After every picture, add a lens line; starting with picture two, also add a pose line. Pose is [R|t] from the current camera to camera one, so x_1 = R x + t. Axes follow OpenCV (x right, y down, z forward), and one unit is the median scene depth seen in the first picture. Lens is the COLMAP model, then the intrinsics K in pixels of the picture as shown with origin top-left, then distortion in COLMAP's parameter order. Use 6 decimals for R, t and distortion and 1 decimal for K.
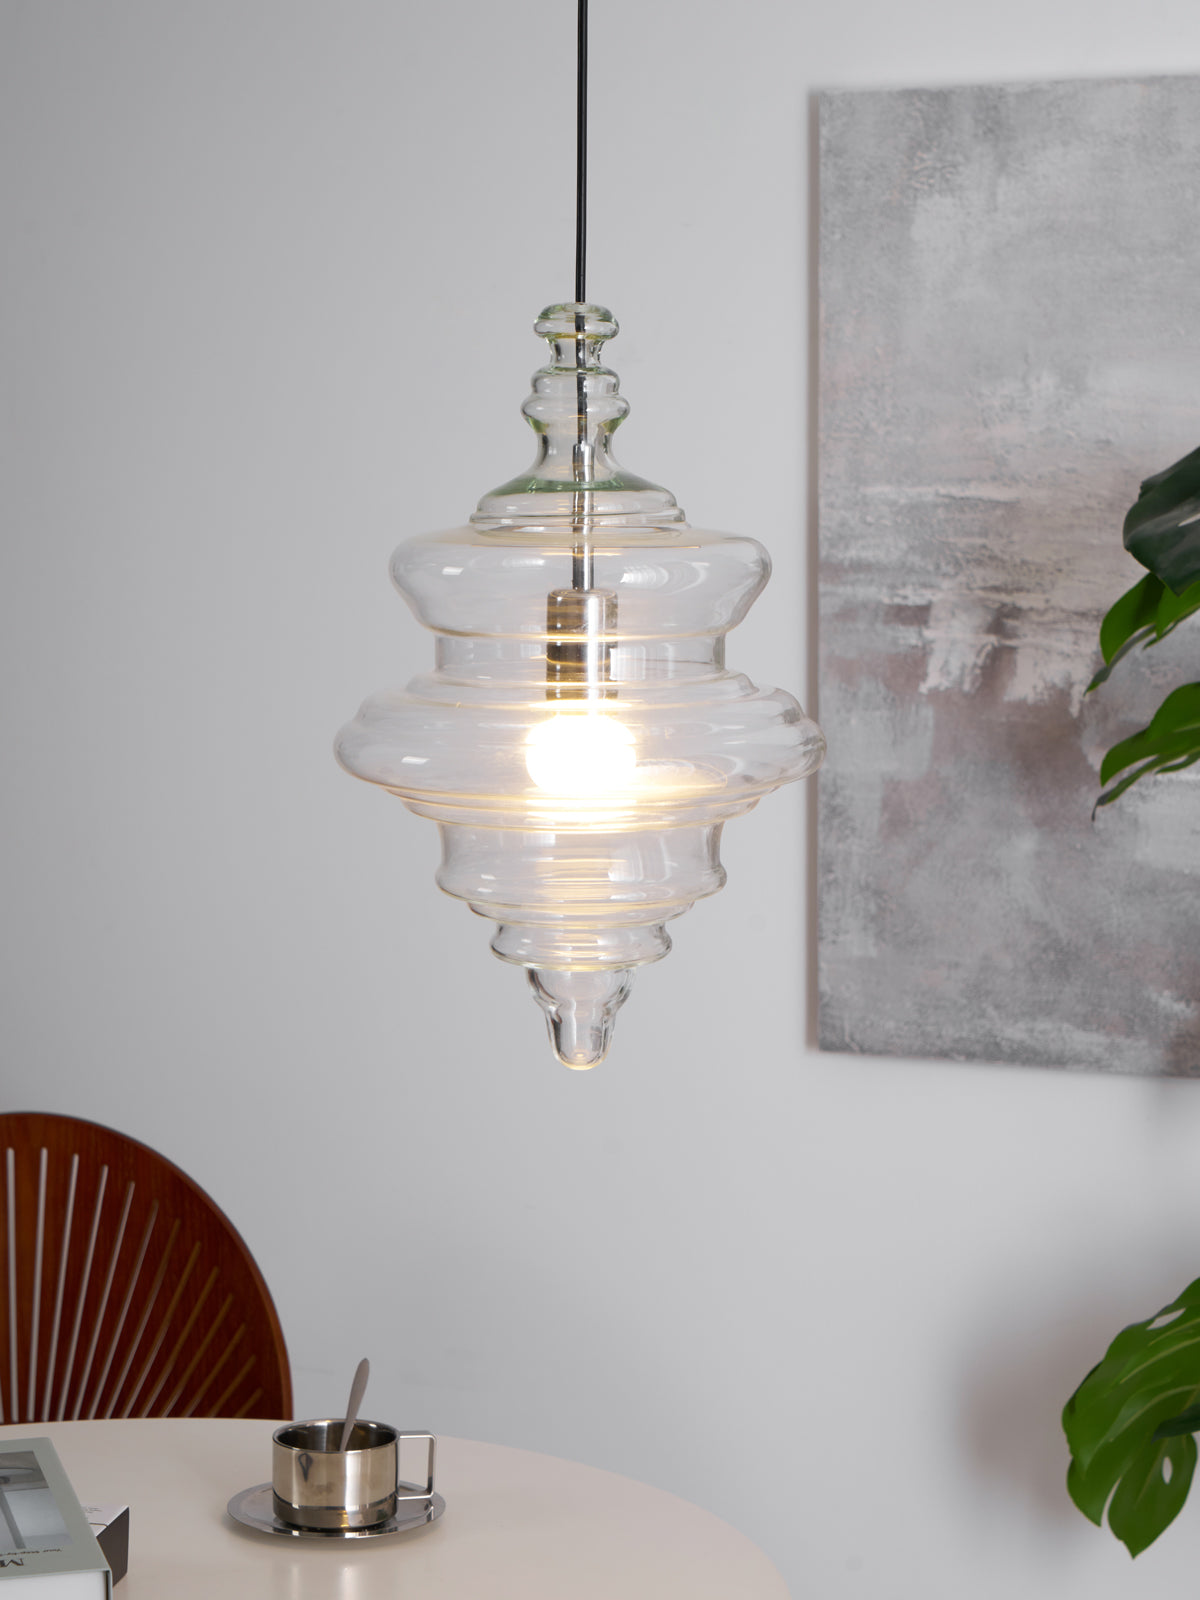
lens RADIAL K [[3527.3, 0, 588.3], [0, 3527.3, 828.1], [0, 0, 1]] dist [-0.041321, 0.000000]
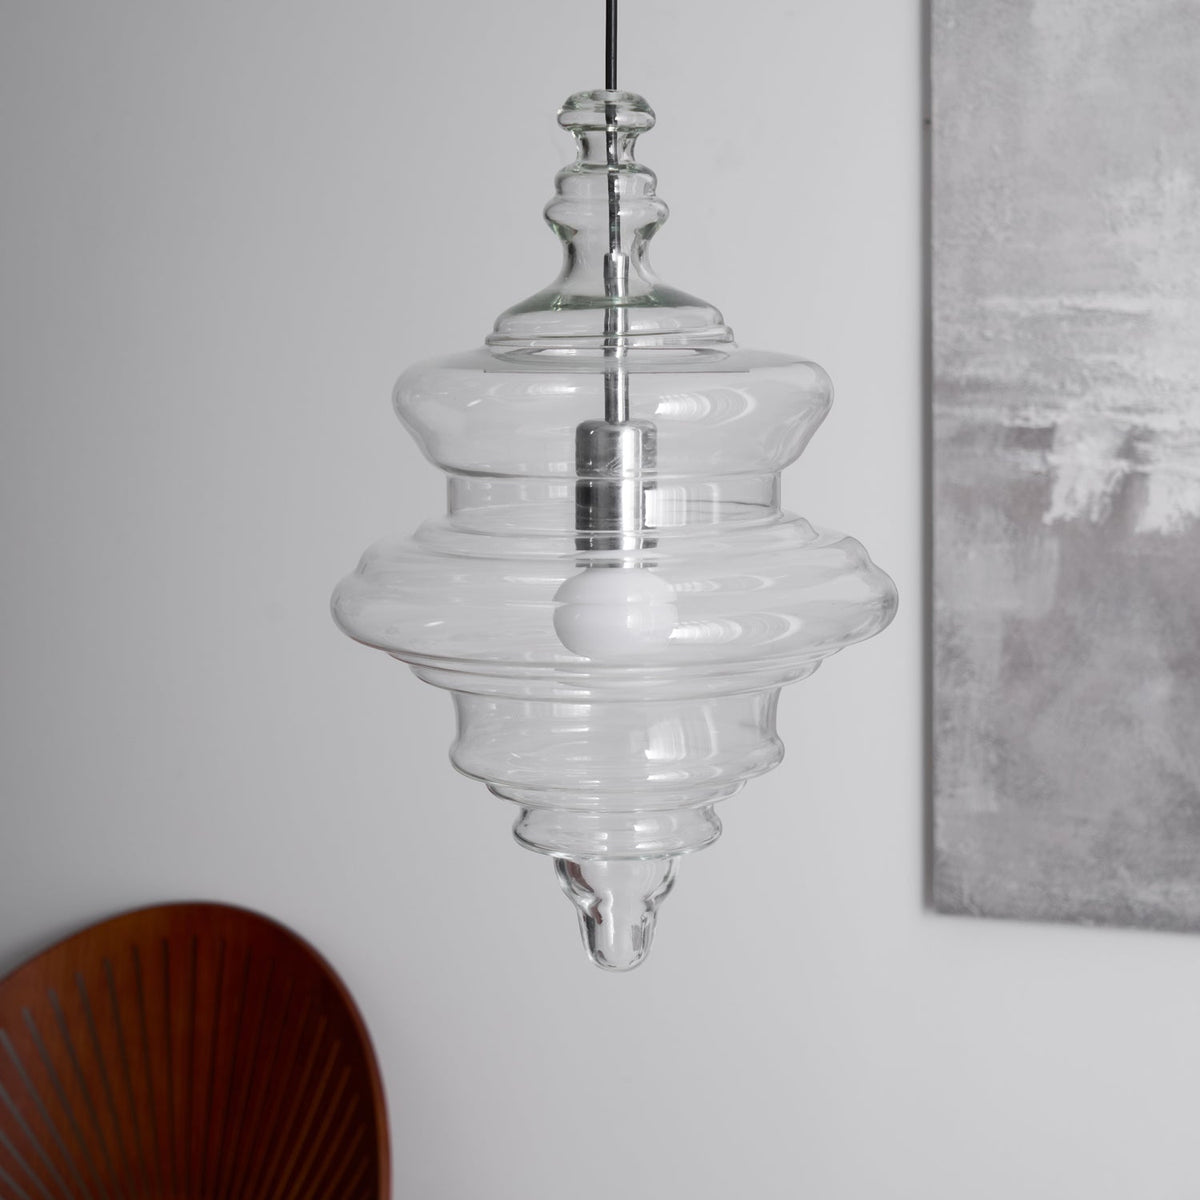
lens RADIAL K [[3502.5, 0, 656.5], [0, 3502.5, 685.4], [0, 0, 1]] dist [-0.055766, 0.000000]
pose [[0.999442, -0.003597, -0.033195, 0.024065], [0.004061, 0.999895, 0.013901, -0.009595], [0.033142, -0.014028, 0.999352, 0.091134]]
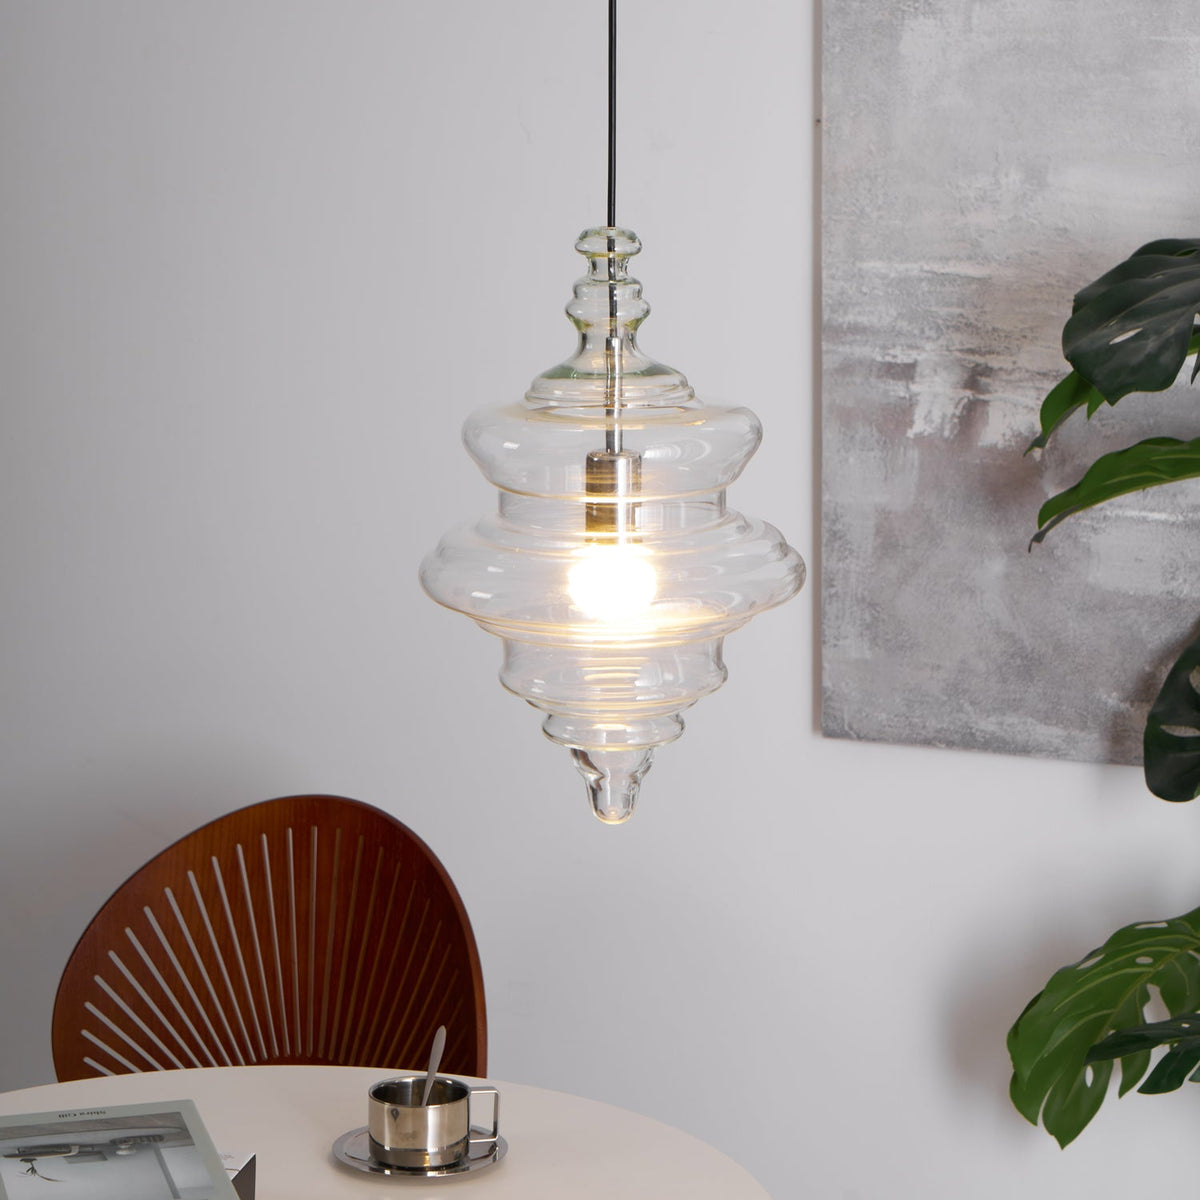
lens RADIAL K [[3502.5, 0, 612.1], [0, 3502.5, 475.6], [0, 0, 1]] dist [-0.055766, 0.000000]
pose [[0.999960, -0.001961, -0.008698, 0.005668], [0.002265, 0.999381, 0.035107, -0.067699], [0.008624, -0.035125, 0.999346, -0.171957]]
